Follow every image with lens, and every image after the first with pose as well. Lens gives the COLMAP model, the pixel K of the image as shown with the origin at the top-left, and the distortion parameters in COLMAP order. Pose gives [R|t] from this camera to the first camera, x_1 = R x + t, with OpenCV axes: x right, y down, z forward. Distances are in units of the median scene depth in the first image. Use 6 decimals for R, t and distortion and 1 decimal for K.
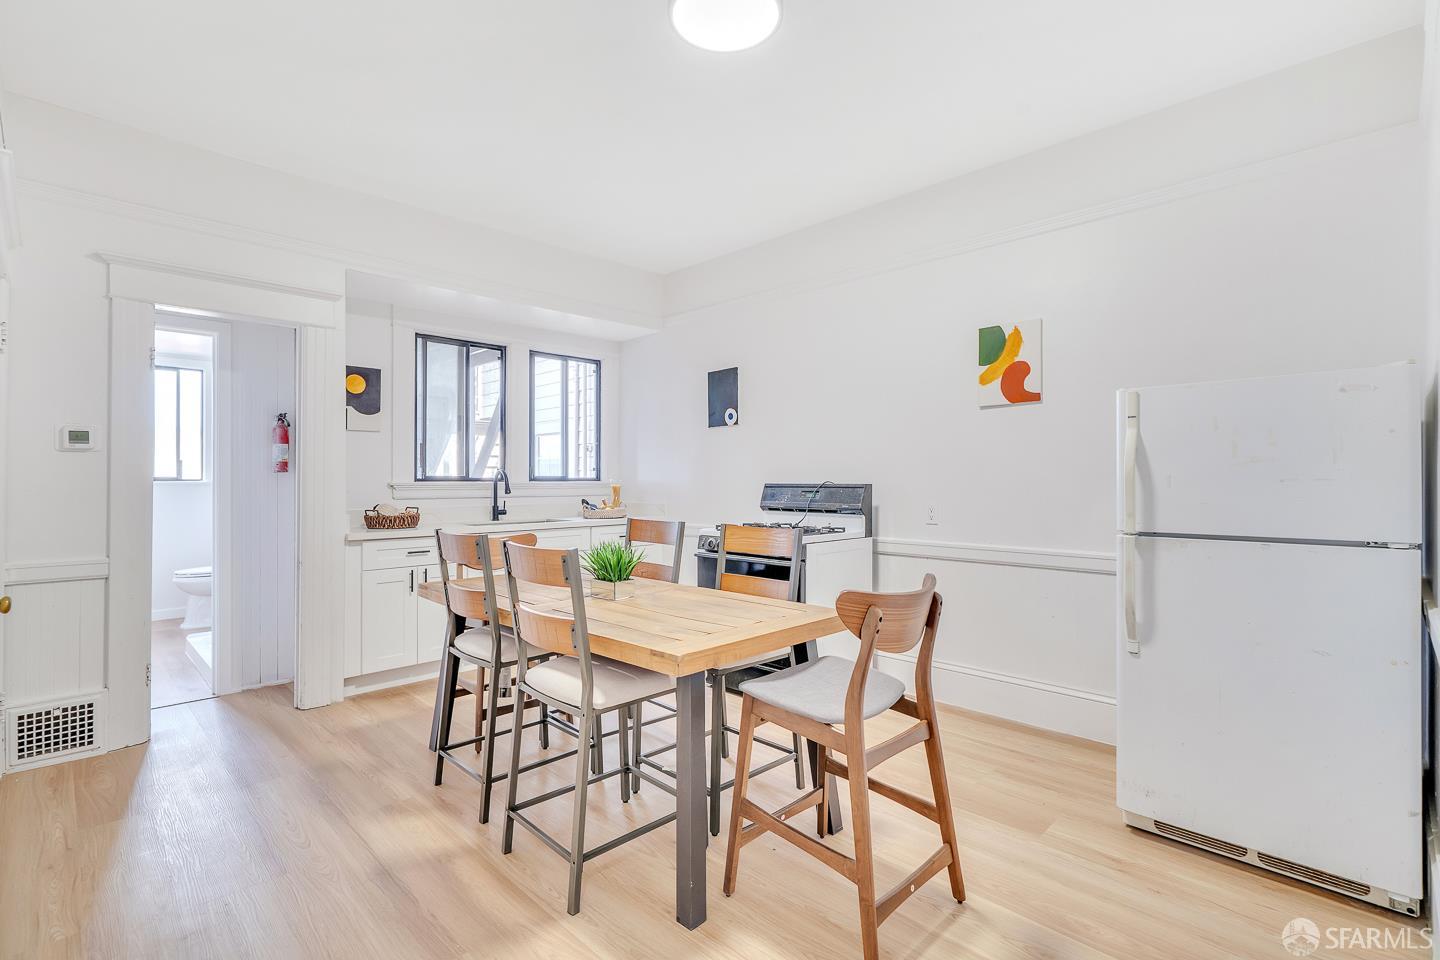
lens RADIAL K [[666.3, 0, 739.2], [0, 666.3, 470.4], [0, 0, 1]] dist [0.001106, 0.000342]
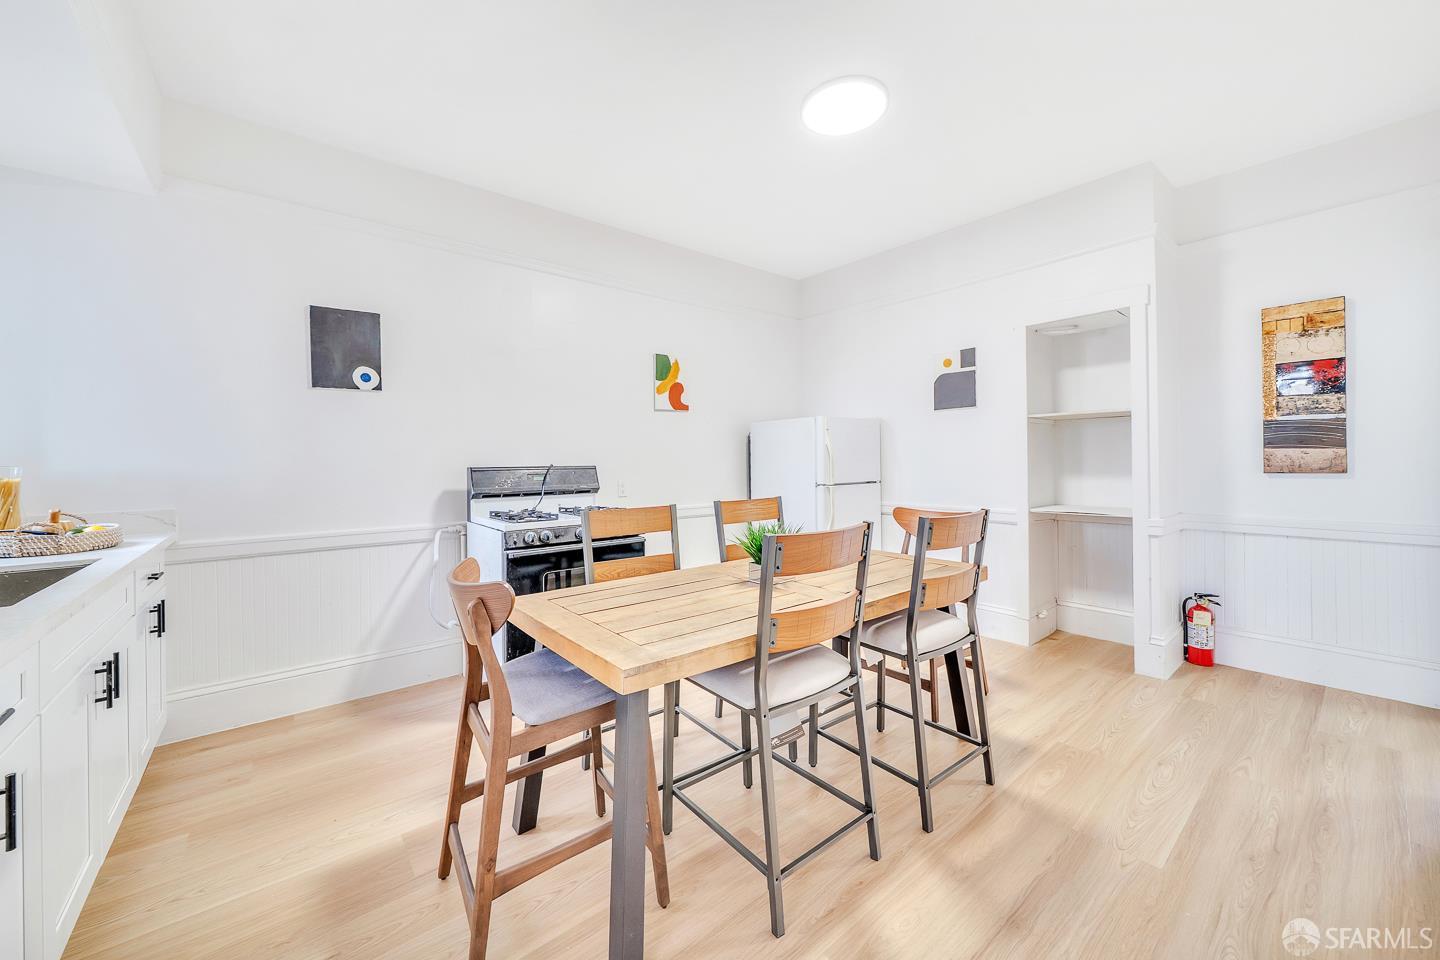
lens RADIAL K [[514.6, 0, 715.9], [0, 514.6, 454.0], [0, 0, 1]] dist [-0.001318, -0.000154]
pose [[0.144177, 0.009987, 0.989502, -0.709288], [-0.006283, 0.999938, -0.009177, 0.008355], [-0.989532, -0.004894, 0.144230, 0.732419]]
